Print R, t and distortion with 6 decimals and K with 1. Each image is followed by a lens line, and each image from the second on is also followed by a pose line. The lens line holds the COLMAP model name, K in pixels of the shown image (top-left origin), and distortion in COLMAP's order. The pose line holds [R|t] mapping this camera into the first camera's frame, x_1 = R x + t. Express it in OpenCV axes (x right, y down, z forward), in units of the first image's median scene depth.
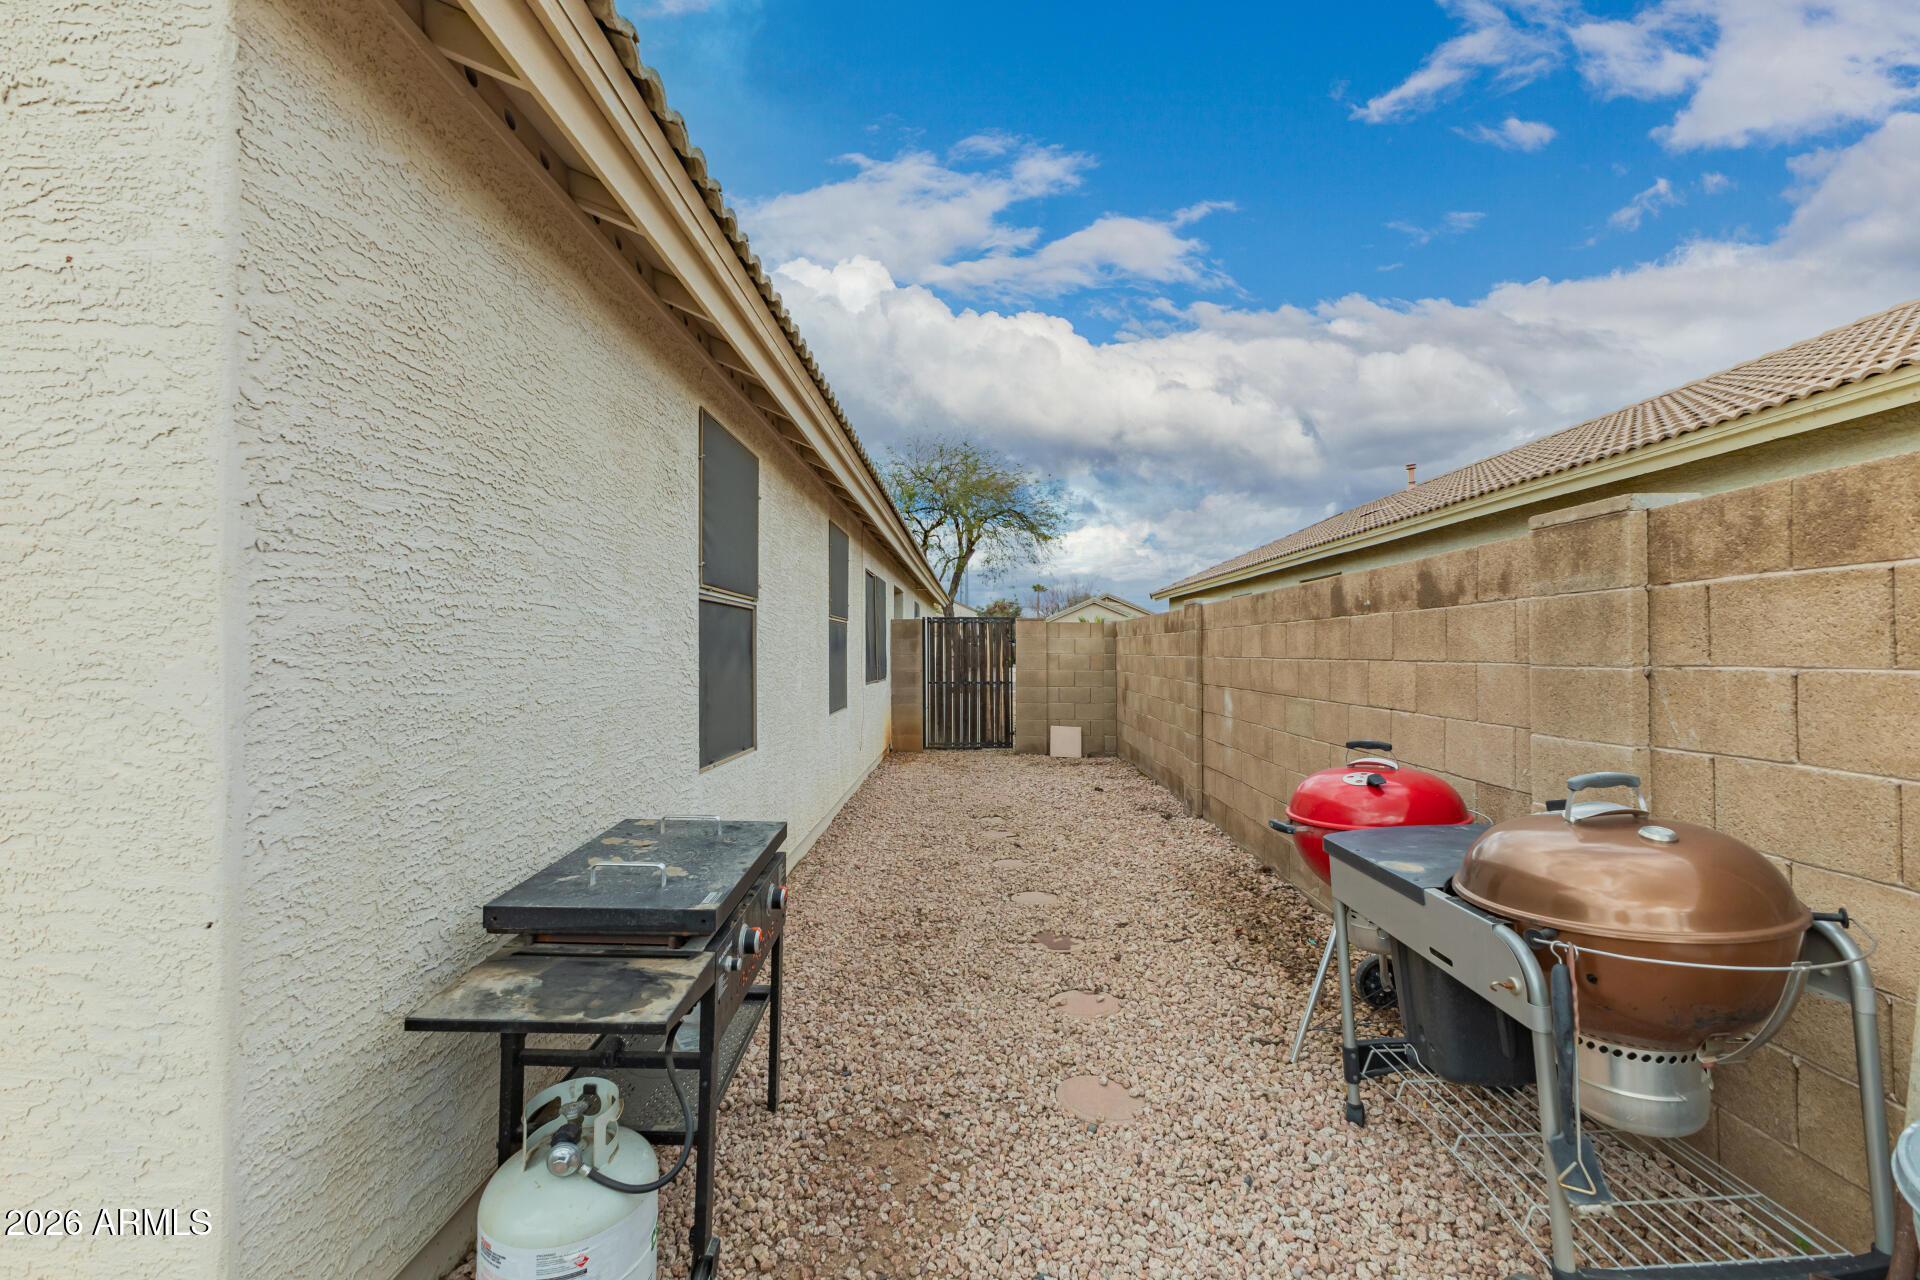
lens RADIAL K [[833.5, 0, 956.9], [0, 833.5, 644.8], [0, 0, 1]] dist [0.011786, -0.002024]
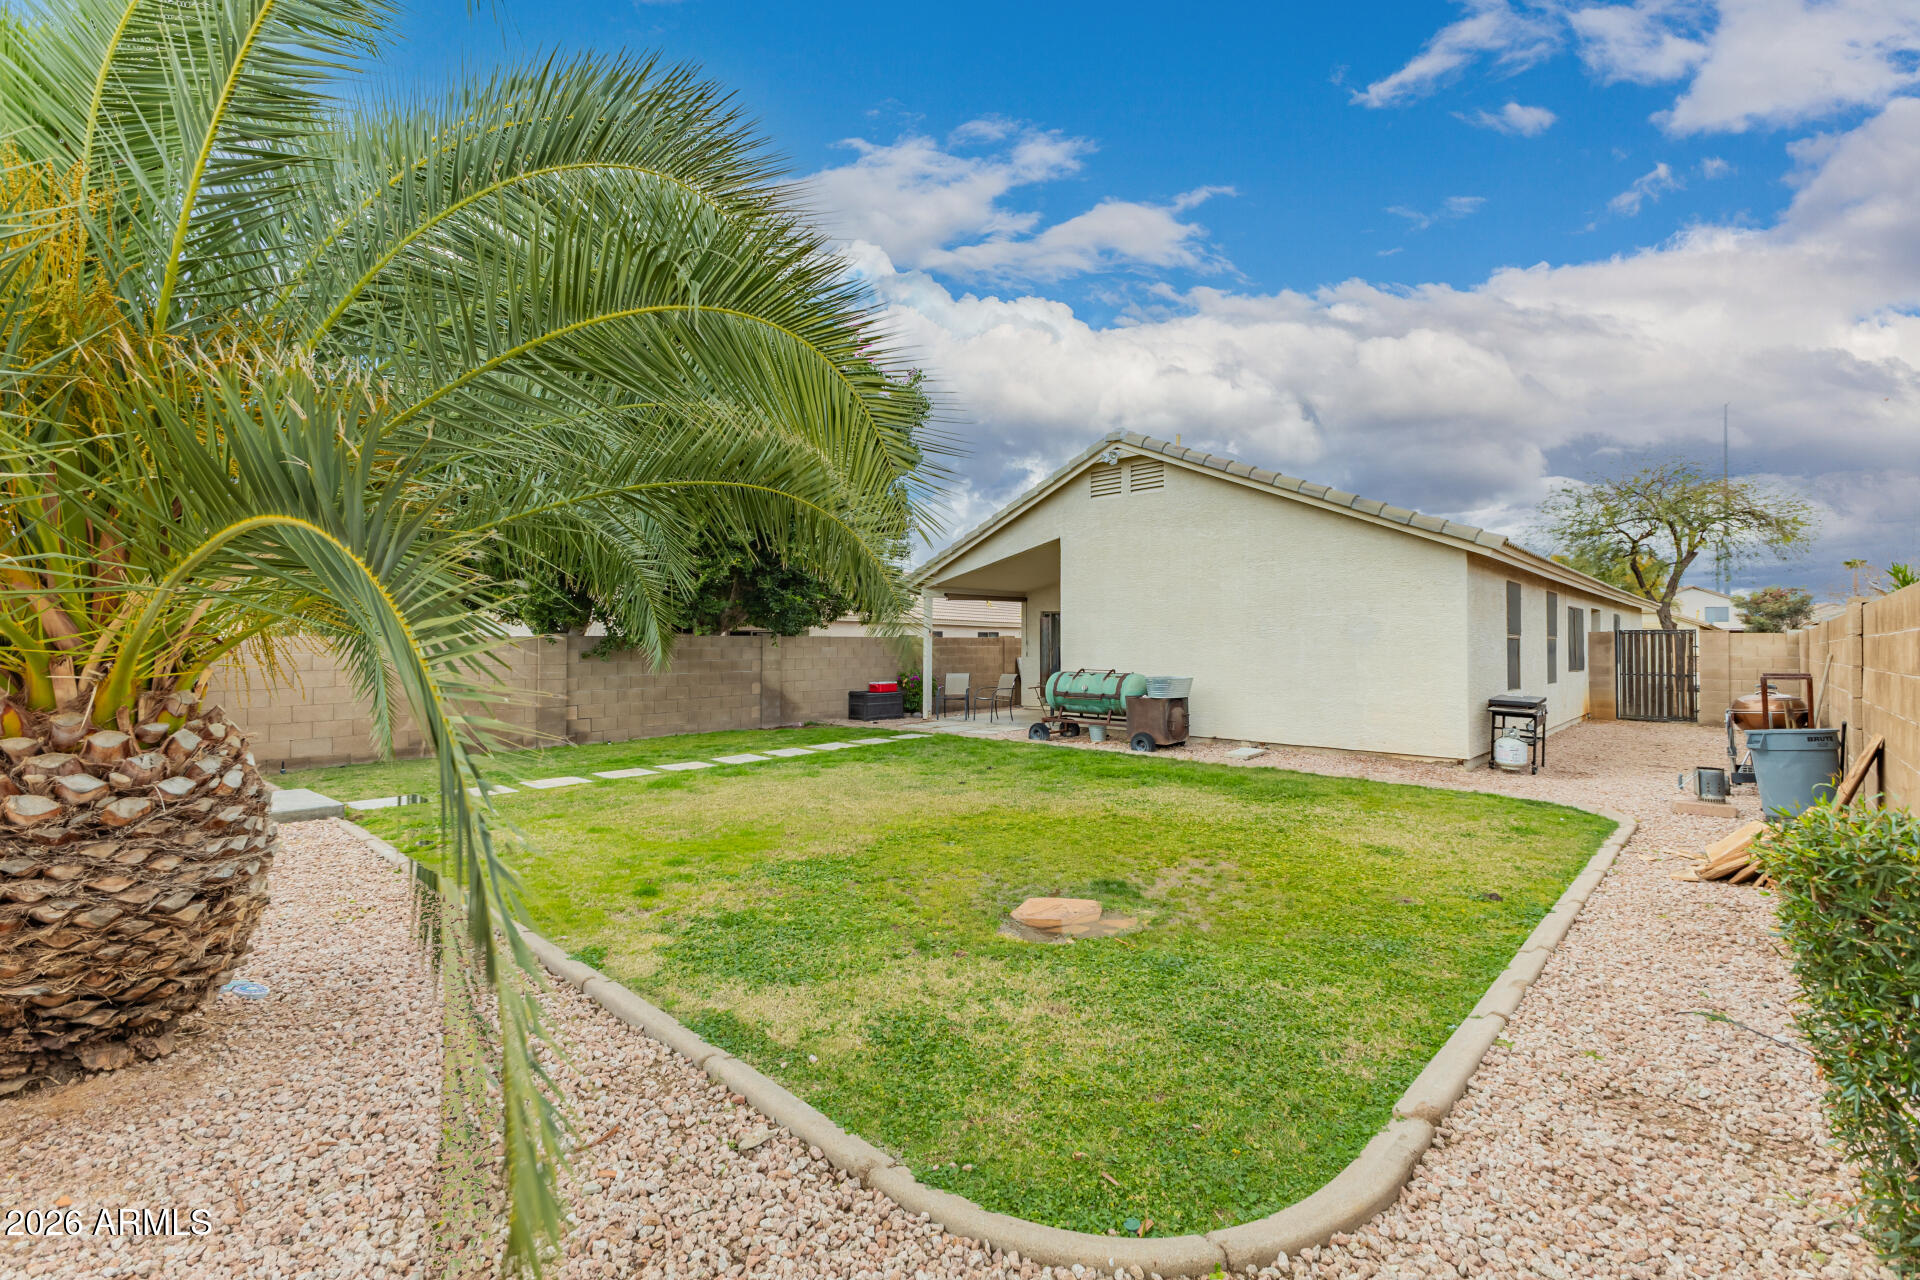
lens RADIAL K [[833.5, 0, 964.5], [0, 833.5, 637.2], [0, 0, 1]] dist [0.011786, -0.002024]
pose [[0.746420, -0.008157, -0.665425, 0.088426], [0.002224, 0.999950, -0.009763, -0.008982], [0.665471, 0.005808, 0.746401, -0.891890]]
